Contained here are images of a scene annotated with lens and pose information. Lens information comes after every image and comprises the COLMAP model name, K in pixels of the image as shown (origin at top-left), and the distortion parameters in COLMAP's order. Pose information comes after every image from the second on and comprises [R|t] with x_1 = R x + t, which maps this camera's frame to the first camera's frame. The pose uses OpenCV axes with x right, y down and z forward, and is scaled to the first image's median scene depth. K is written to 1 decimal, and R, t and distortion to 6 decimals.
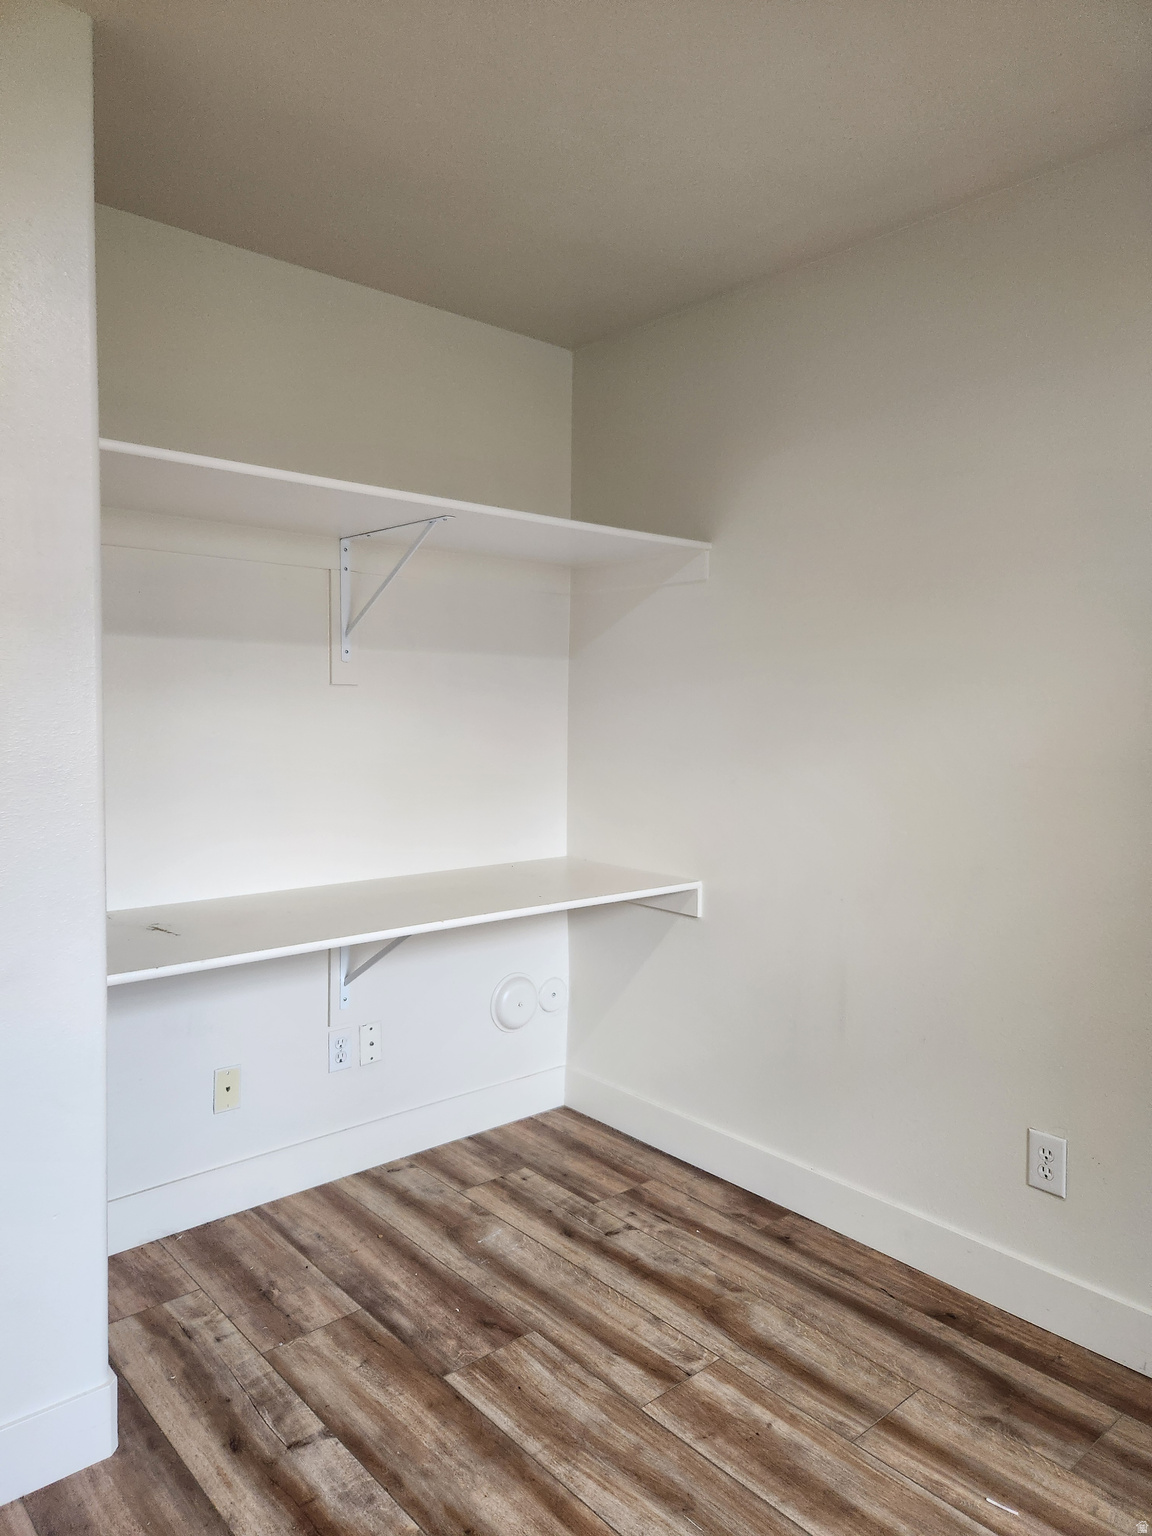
lens RADIAL K [[1032.1, 0, 568.7], [0, 1032.1, 763.8], [0, 0, 1]] dist [0.061568, -0.035726]
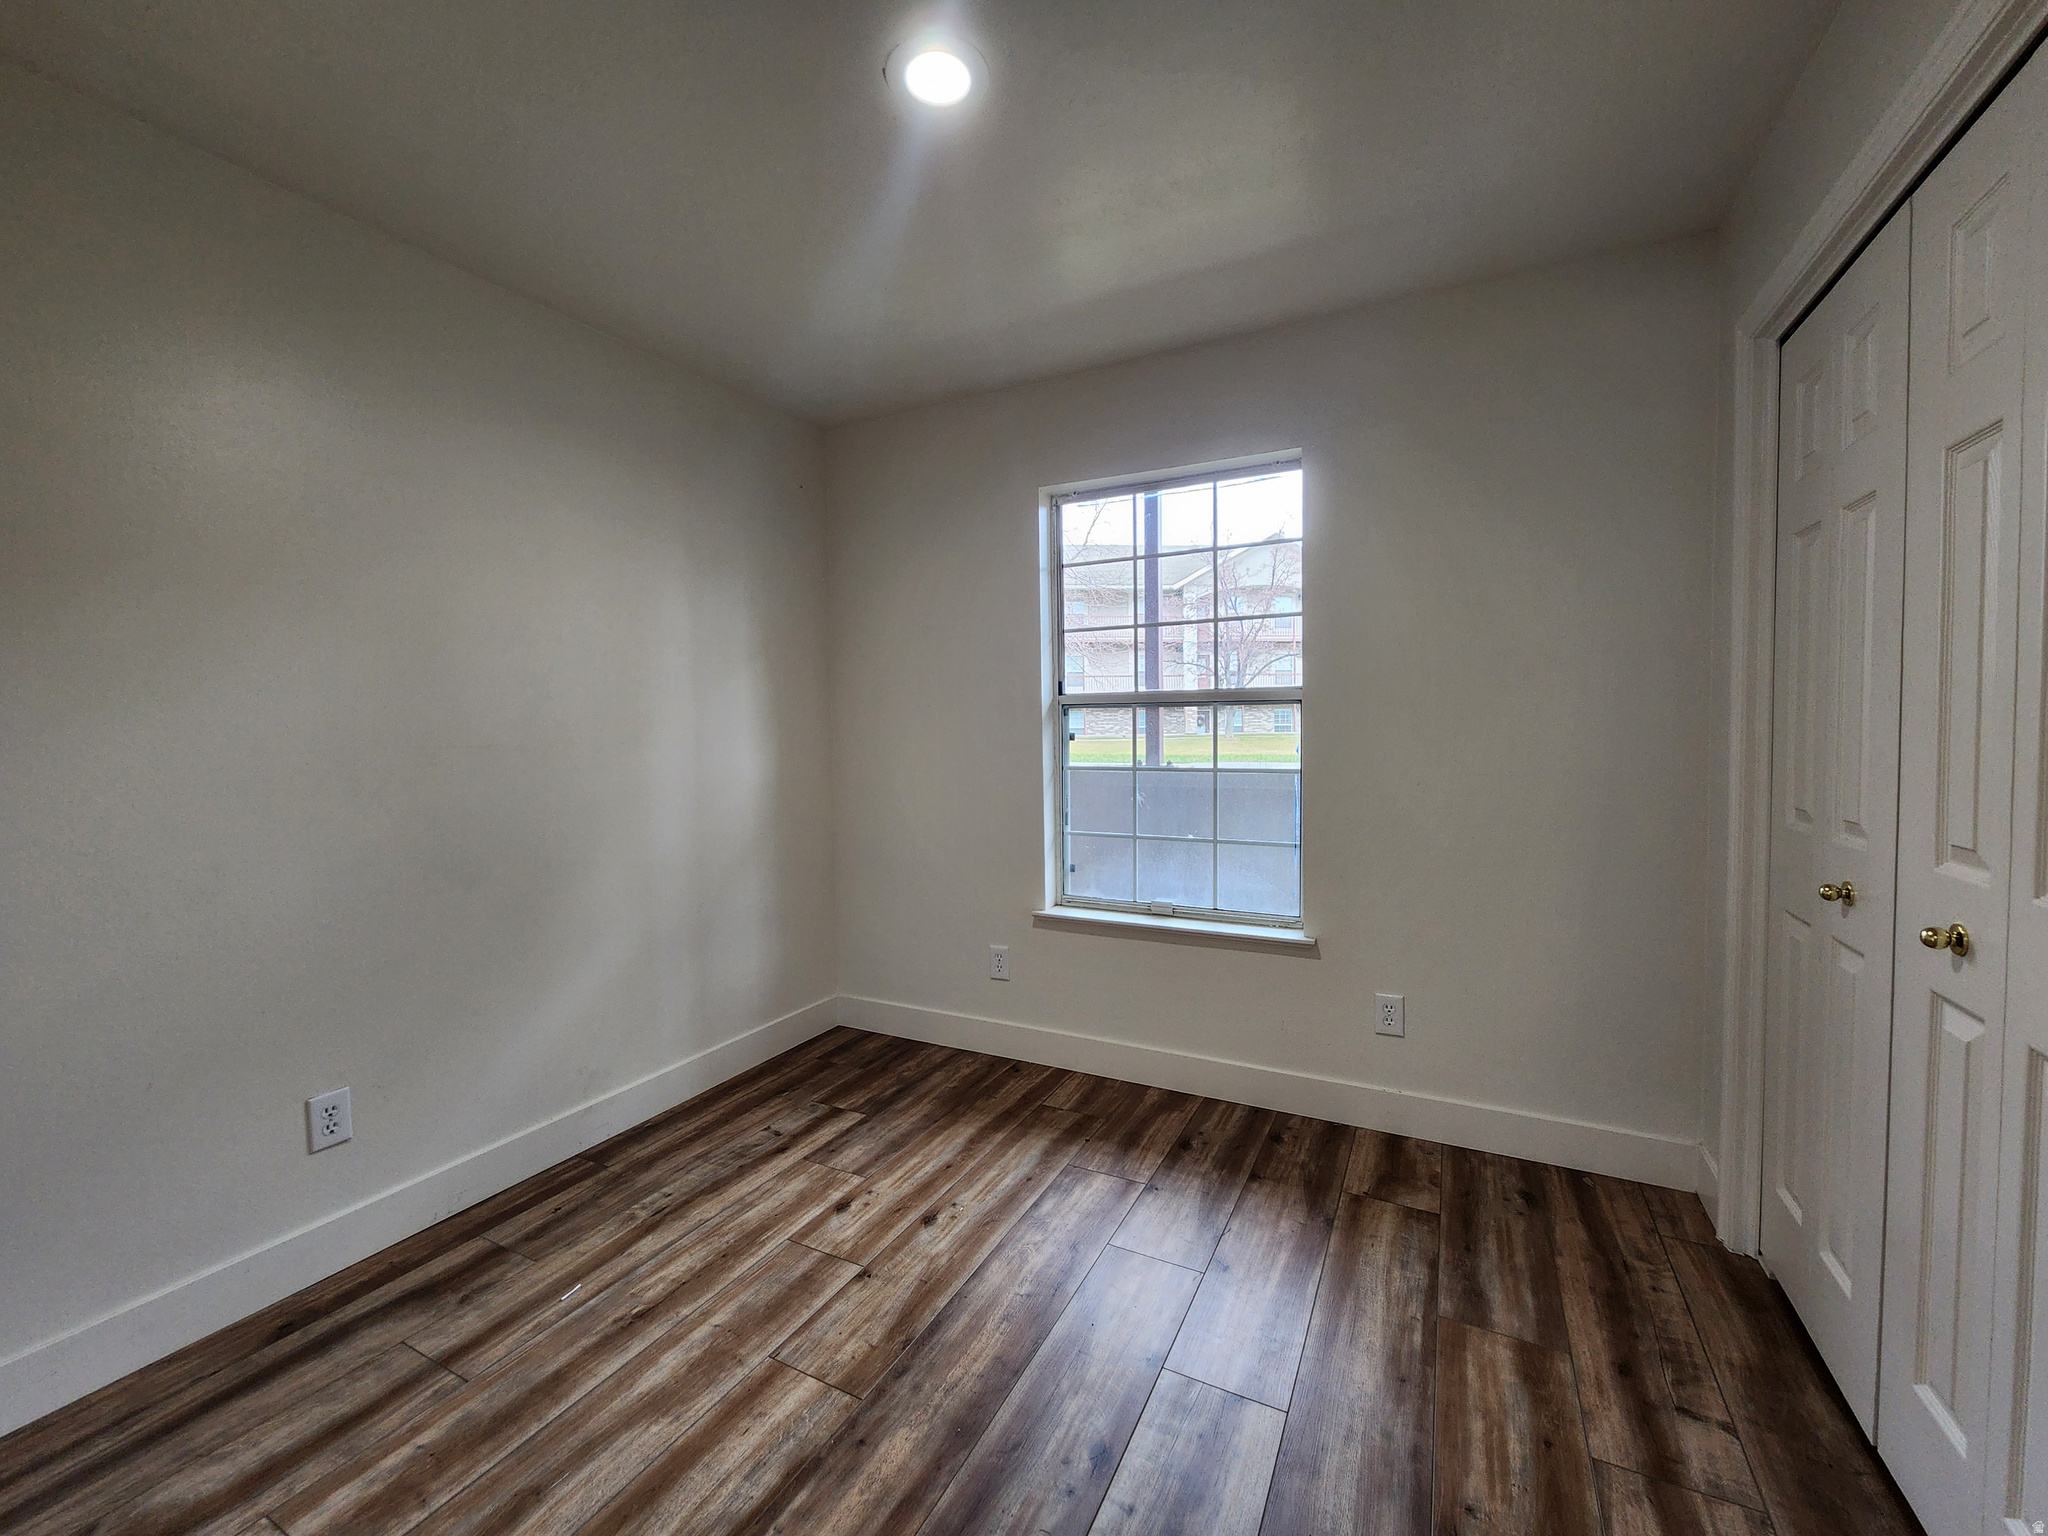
lens RADIAL K [[839.6, 0, 1010.7], [0, 839.6, 769.1], [0, 0, 1]] dist [-0.001208, 0.001562]
pose [[-0.355070, -0.048742, 0.933568, -0.617727], [0.065083, 0.994928, 0.076699, 0.003466], [-0.932571, 0.087993, -0.350097, 0.666123]]
